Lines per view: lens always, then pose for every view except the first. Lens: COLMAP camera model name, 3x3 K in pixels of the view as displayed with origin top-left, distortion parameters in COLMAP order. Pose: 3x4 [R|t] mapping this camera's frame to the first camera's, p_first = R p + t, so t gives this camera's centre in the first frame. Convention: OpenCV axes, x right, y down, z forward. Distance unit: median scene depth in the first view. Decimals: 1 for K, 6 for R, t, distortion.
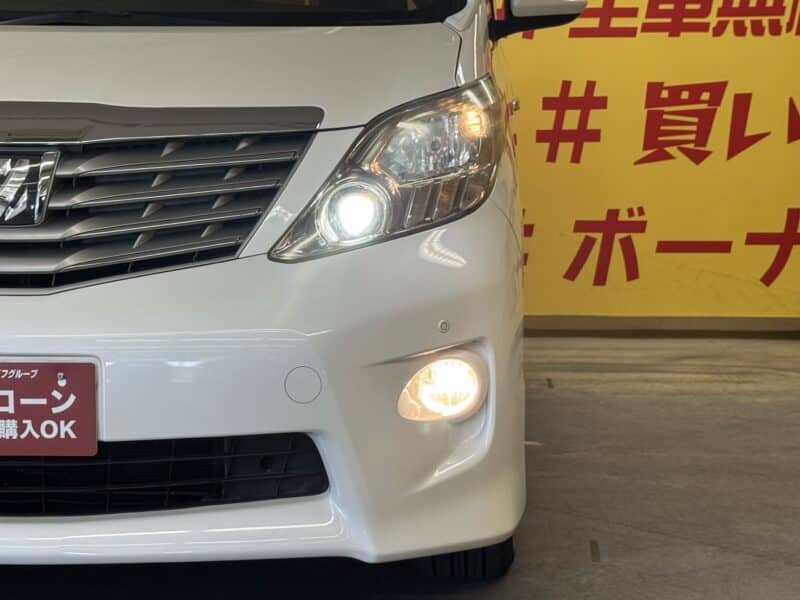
lens RADIAL K [[1756.3, 0, 385.3], [0, 1756.3, 325.5], [0, 0, 1]] dist [0.122259, 0.000000]
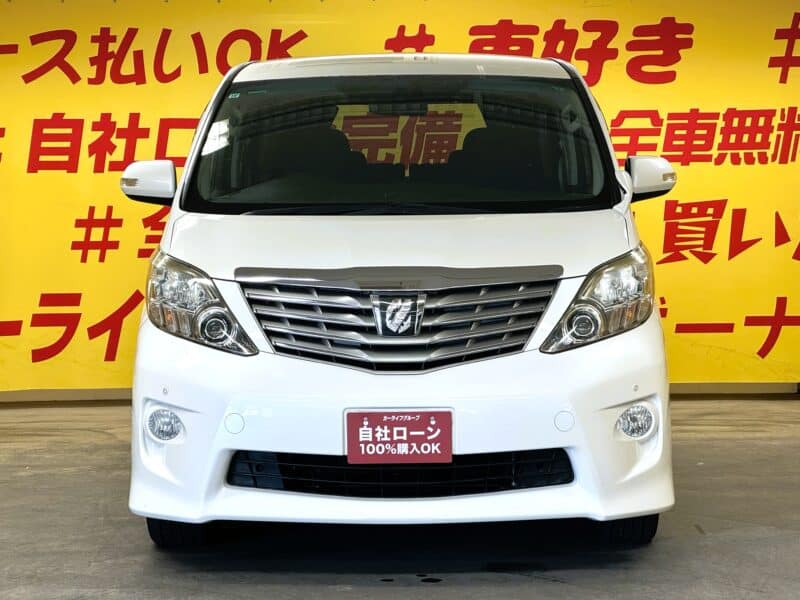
lens RADIAL K [[1846.2, 0, 396.7], [0, 1846.2, 297.9], [0, 0, 1]] dist [0.138899, 0.000000]
pose [[0.998641, -0.016477, 0.049453, -0.296399], [0.019209, 0.998285, -0.055298, 0.008559], [-0.048457, 0.056173, 0.997244, -0.852643]]
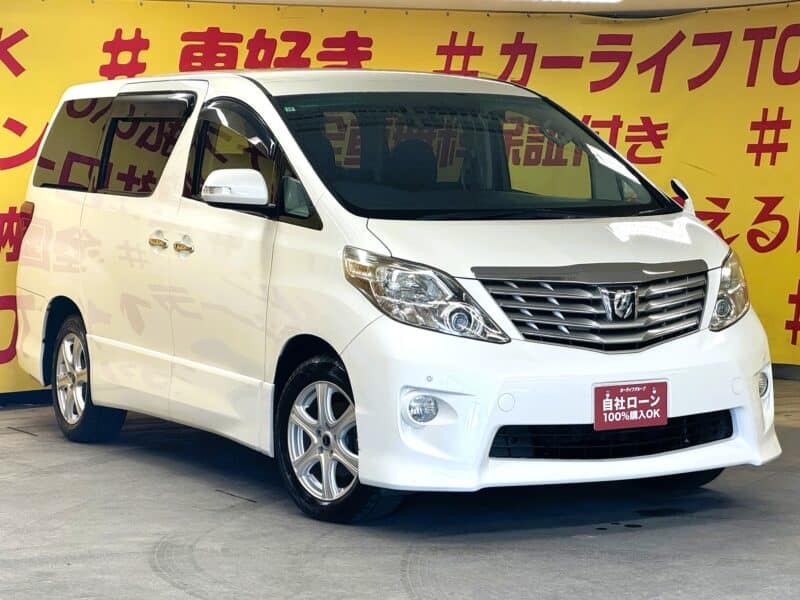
lens RADIAL K [[1974.1, 0, 403.8], [0, 1974.1, 301.2], [0, 0, 1]] dist [0.139890, 0.000000]
pose [[0.852373, -0.048251, 0.520704, -1.622791], [0.073834, 0.996864, -0.028489, -0.030459], [-0.517696, 0.062729, 0.853262, -0.879089]]
